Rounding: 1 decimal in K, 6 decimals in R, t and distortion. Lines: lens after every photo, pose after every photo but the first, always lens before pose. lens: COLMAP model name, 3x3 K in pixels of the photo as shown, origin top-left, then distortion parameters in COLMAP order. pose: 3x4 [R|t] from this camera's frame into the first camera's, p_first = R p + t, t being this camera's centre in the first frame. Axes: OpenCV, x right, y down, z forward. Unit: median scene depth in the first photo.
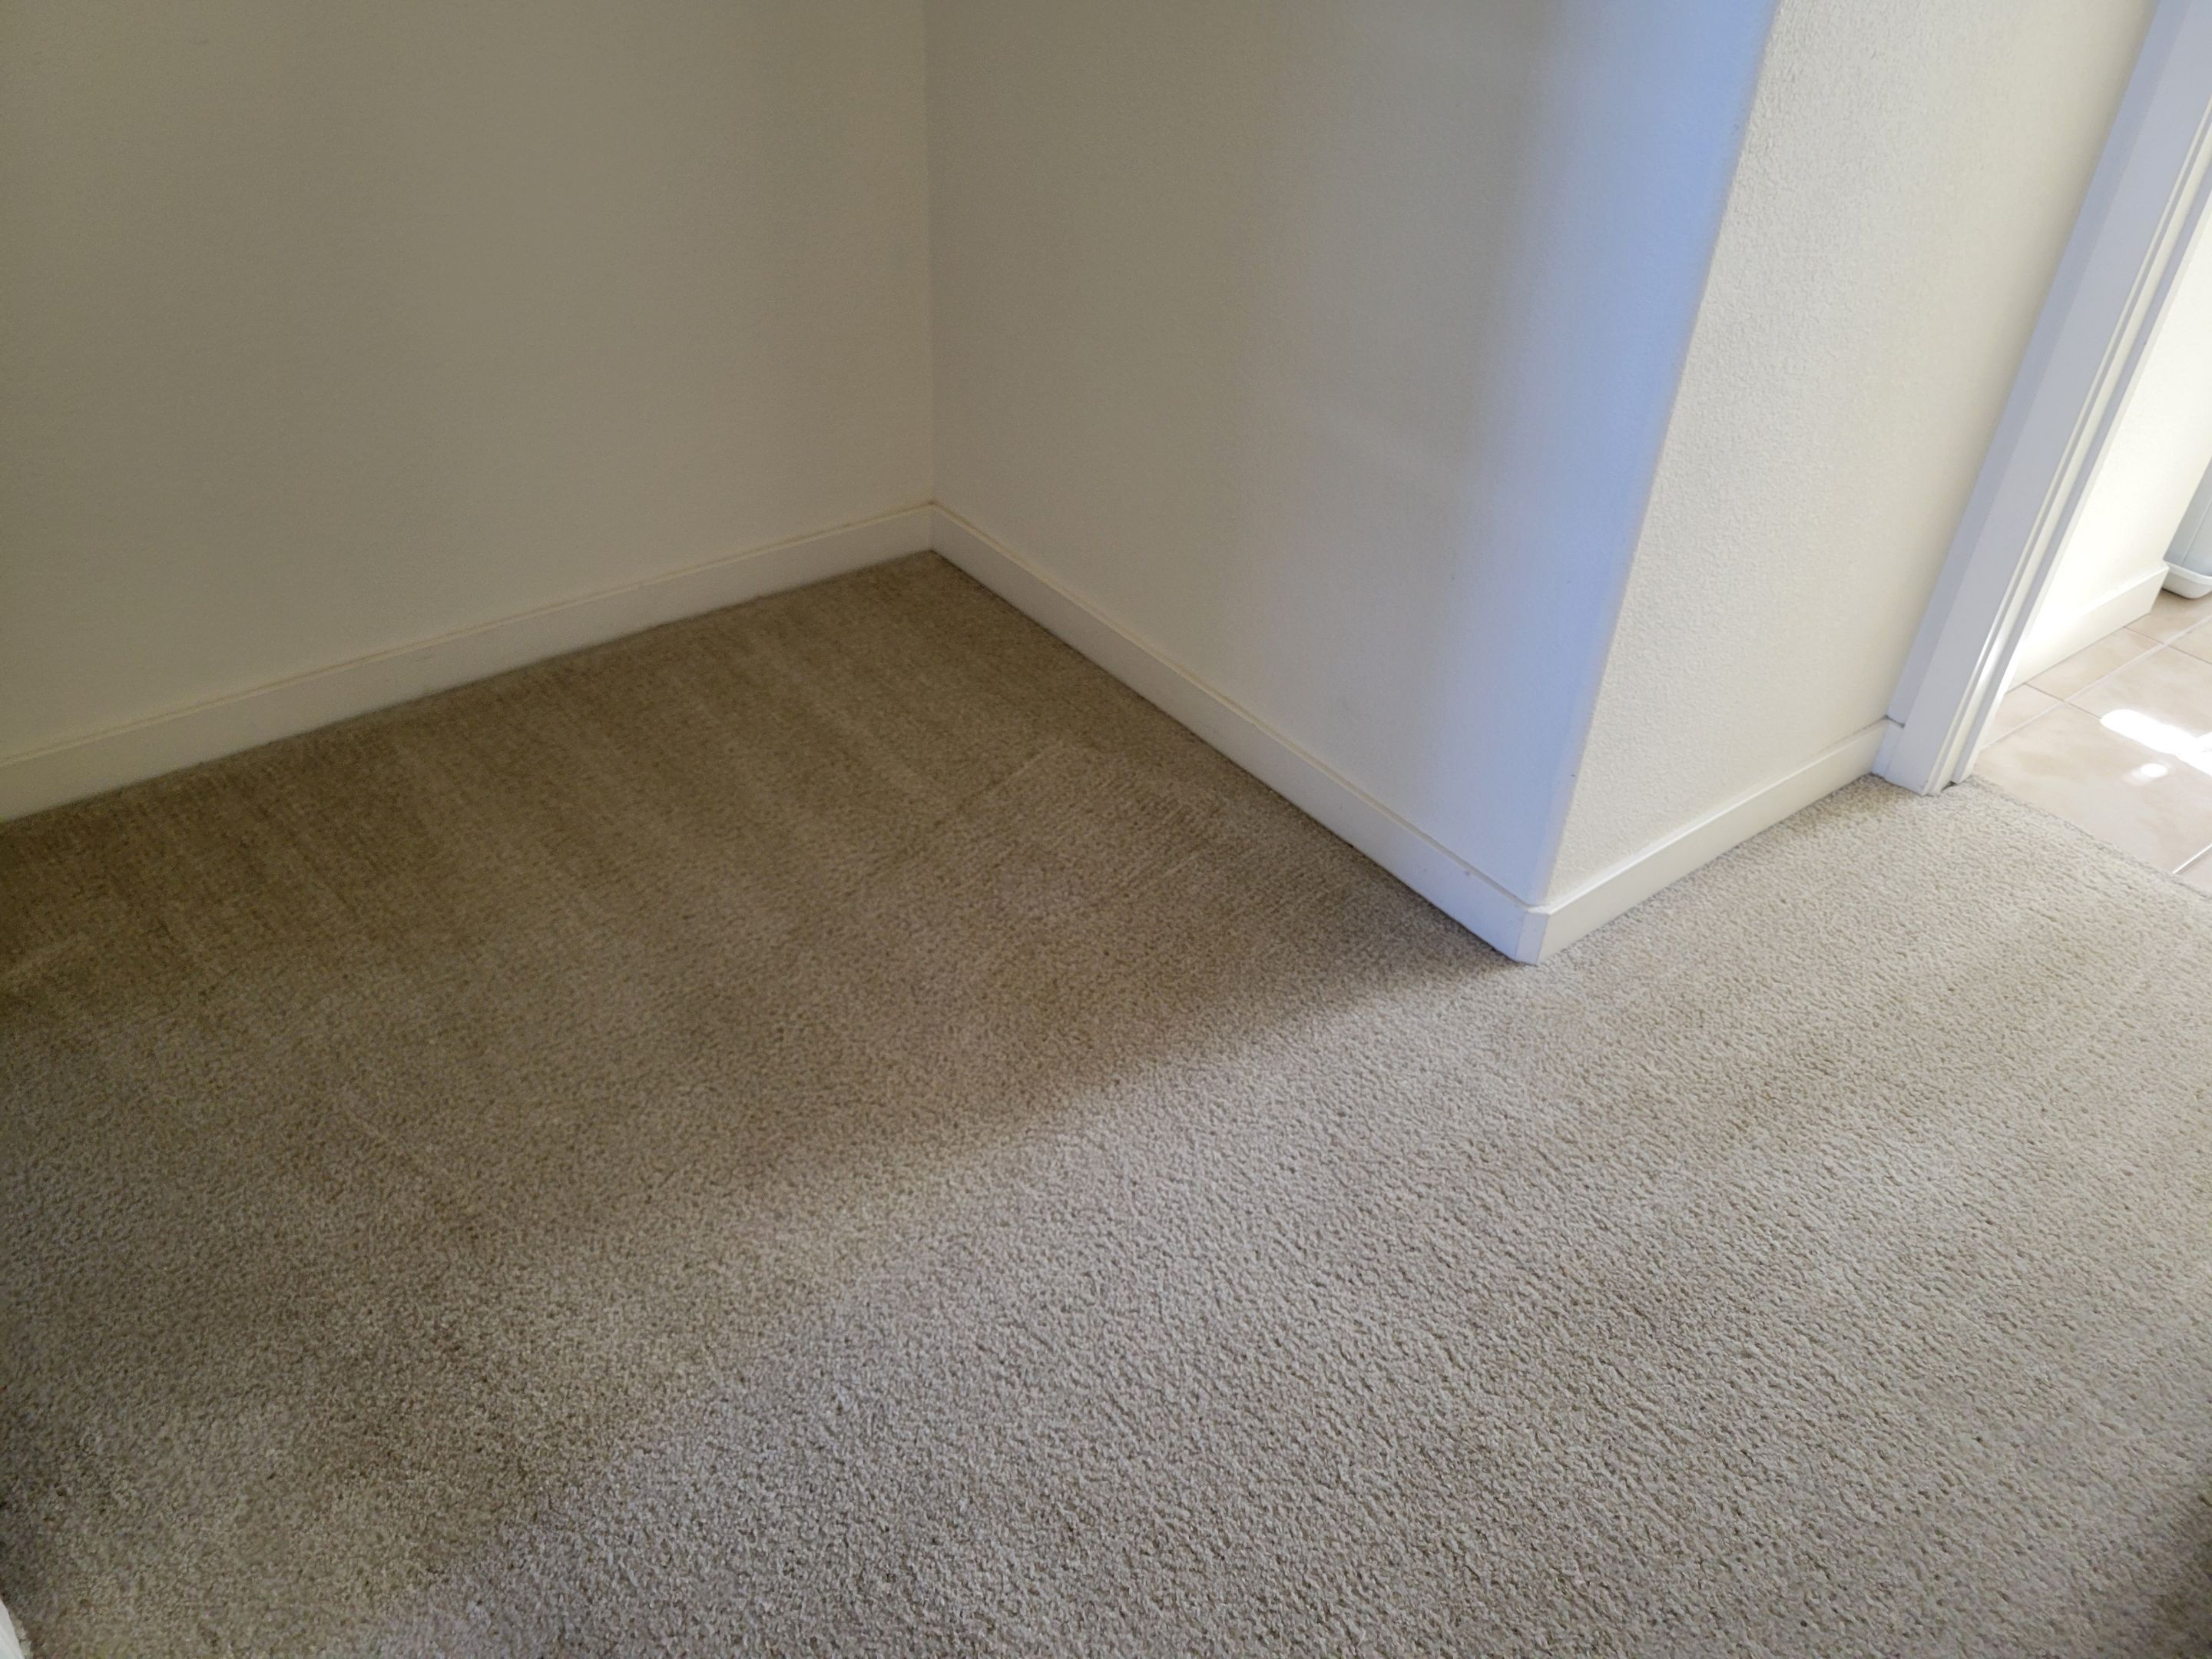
lens RADIAL K [[1673.5, 0, 1103.8], [0, 1673.5, 830.5], [0, 0, 1]] dist [0.033485, -0.008361]
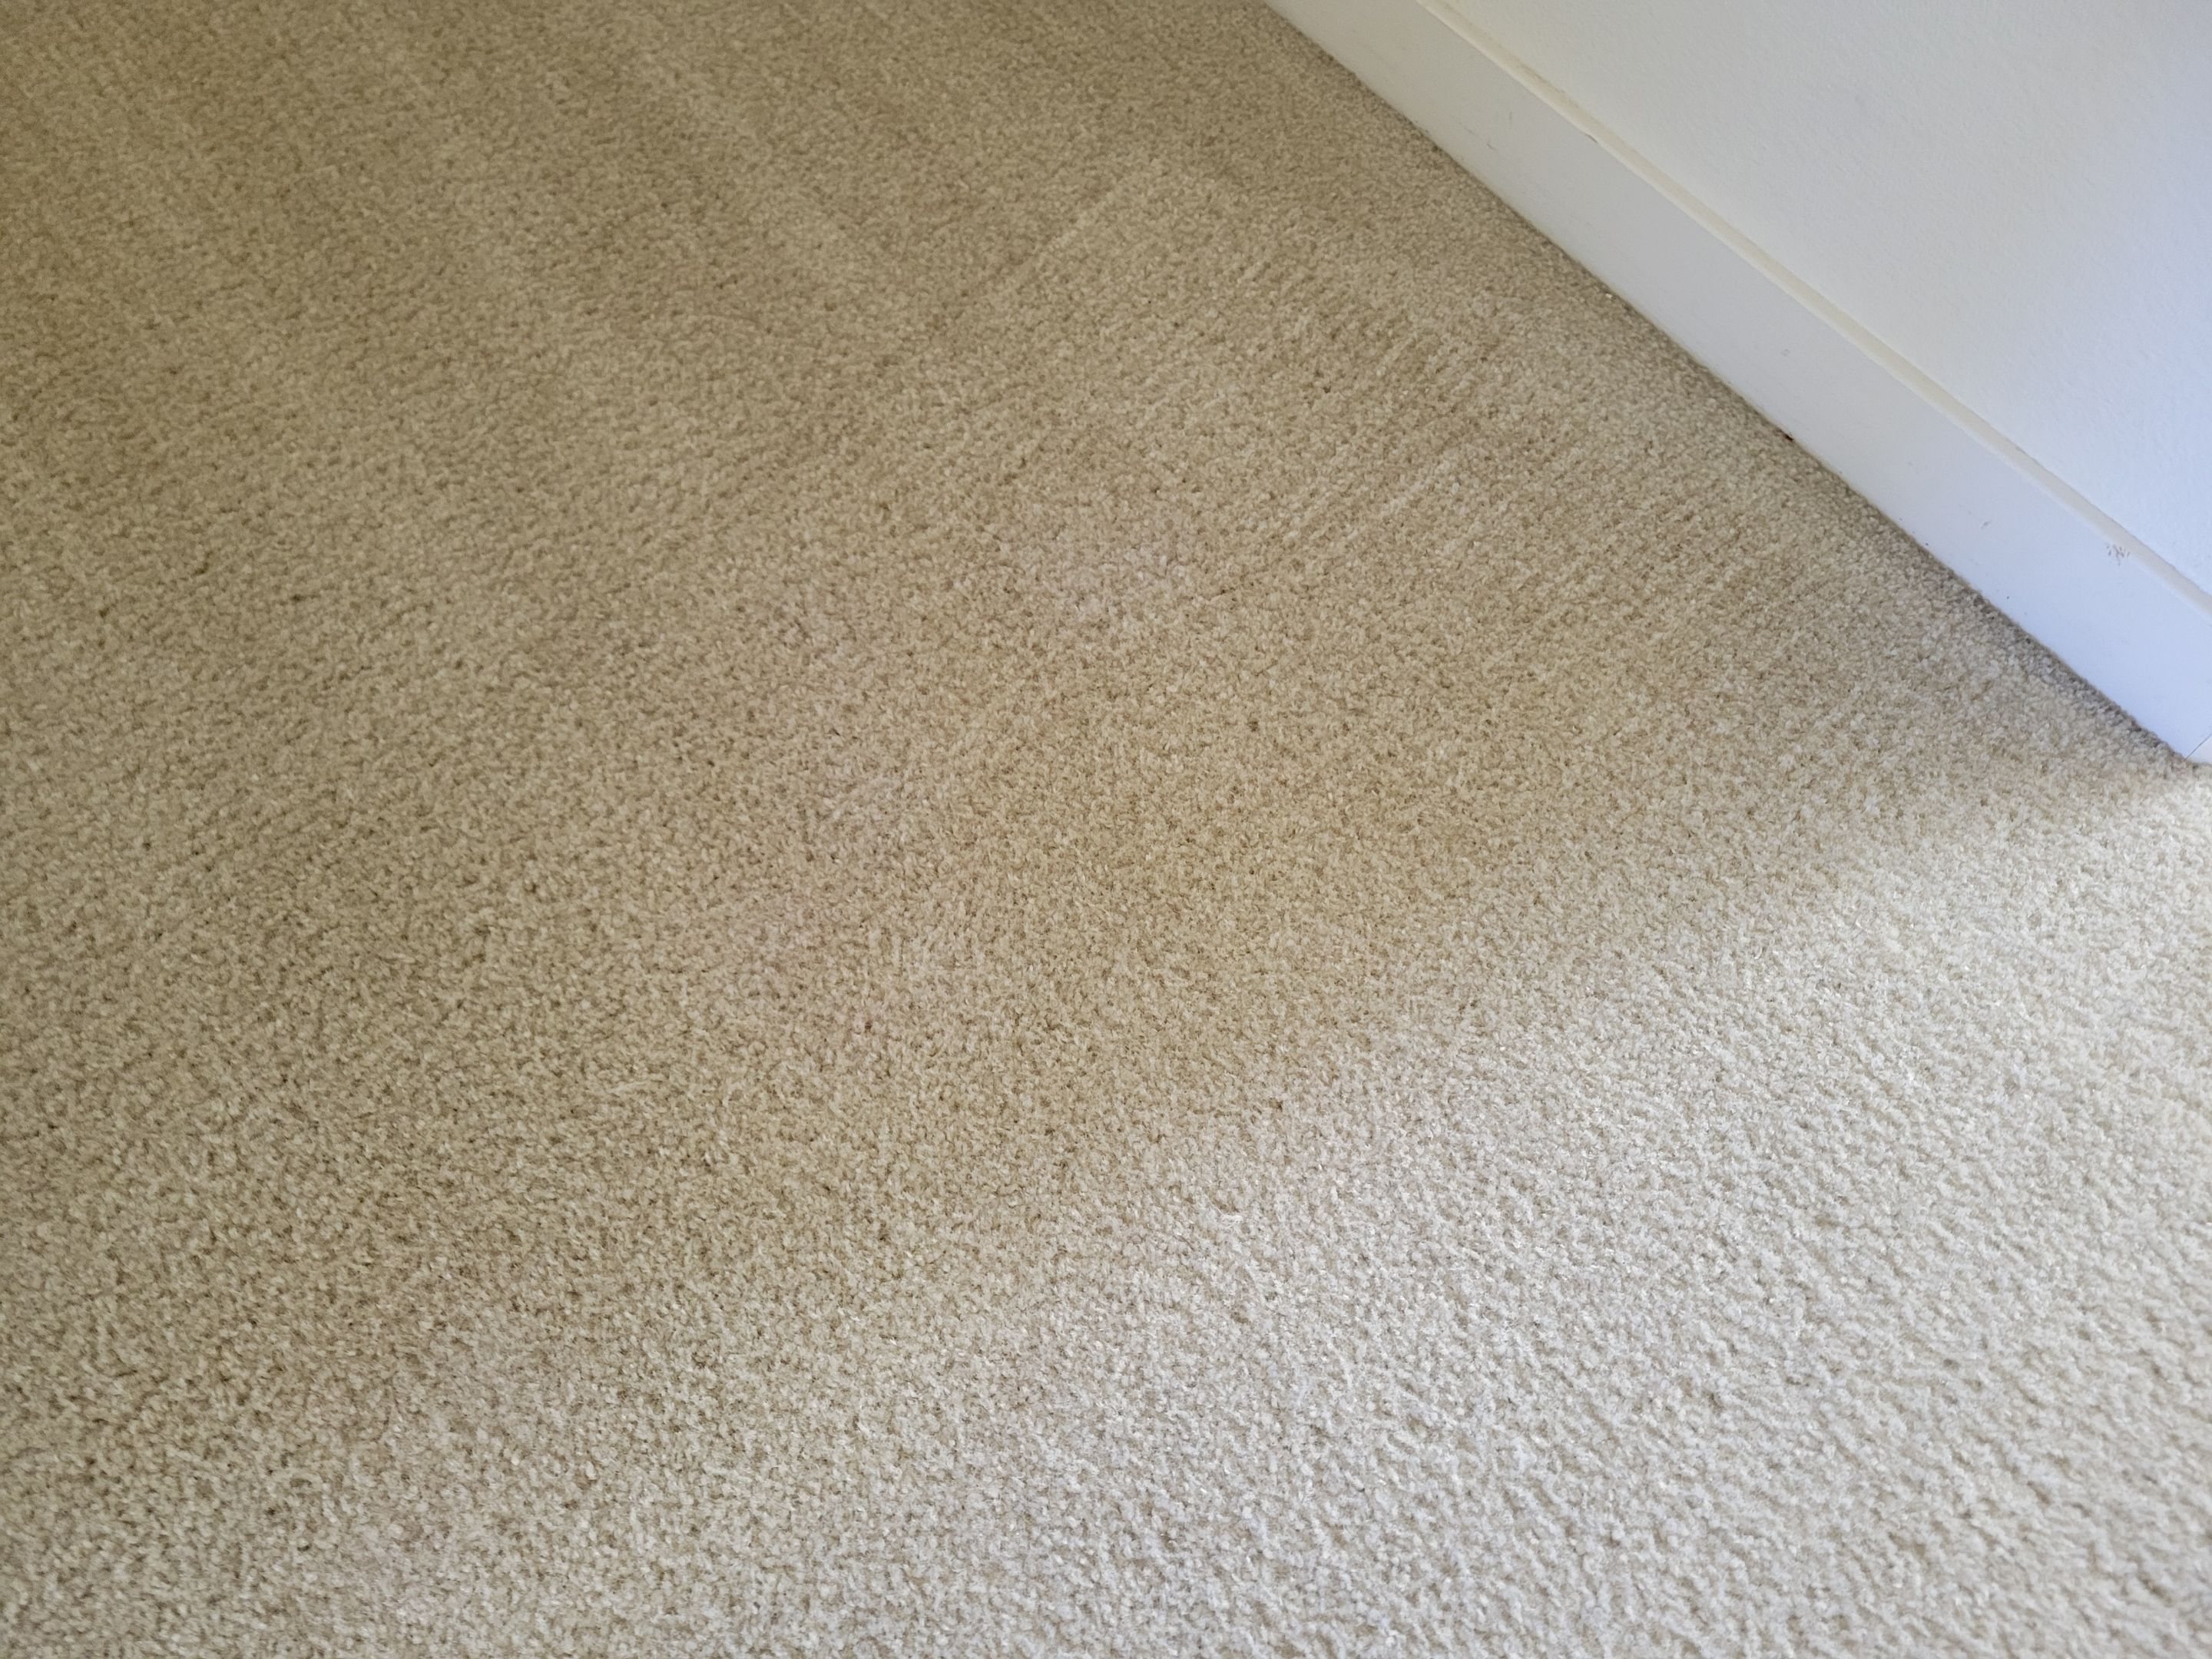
lens RADIAL K [[1673.5, 0, 1112.0], [0, 1673.5, 825.0], [0, 0, 1]] dist [0.033485, -0.008361]
pose [[0.998969, 0.038031, -0.024795, -0.025195], [-0.026505, 0.931964, 0.361580, -0.064034], [0.036859, -0.360550, 0.932011, 0.630523]]
